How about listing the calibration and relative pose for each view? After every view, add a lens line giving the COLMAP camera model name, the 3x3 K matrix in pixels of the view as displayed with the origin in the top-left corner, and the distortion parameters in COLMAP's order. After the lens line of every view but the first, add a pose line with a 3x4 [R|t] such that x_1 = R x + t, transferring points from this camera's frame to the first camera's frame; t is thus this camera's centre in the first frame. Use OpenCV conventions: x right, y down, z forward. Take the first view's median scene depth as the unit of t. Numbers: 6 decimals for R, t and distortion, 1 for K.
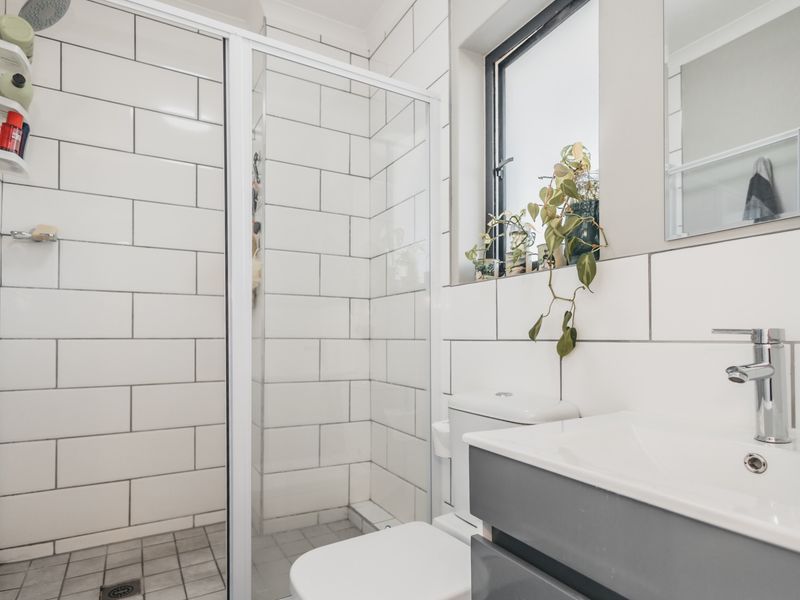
lens RADIAL K [[457.1, 0, 401.1], [0, 457.1, 339.8], [0, 0, 1]] dist [-0.001683, 0.000894]
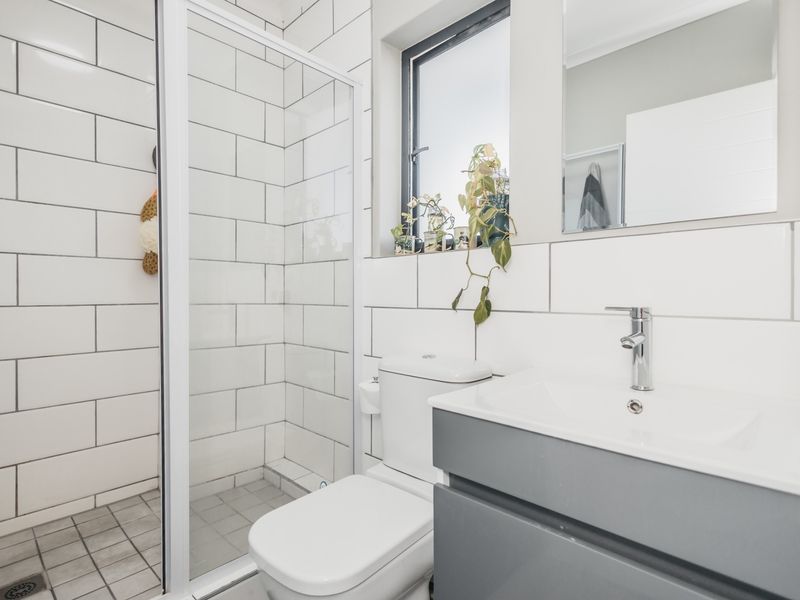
lens RADIAL K [[426.6, 0, 400.0], [0, 426.6, 304.3], [0, 0, 1]] dist [-0.000773, -0.001390]
pose [[0.956115, -0.001446, 0.292989, -0.127722], [-0.004790, 0.999777, 0.020566, -0.027344], [-0.292953, -0.021067, 0.955895, -0.002941]]
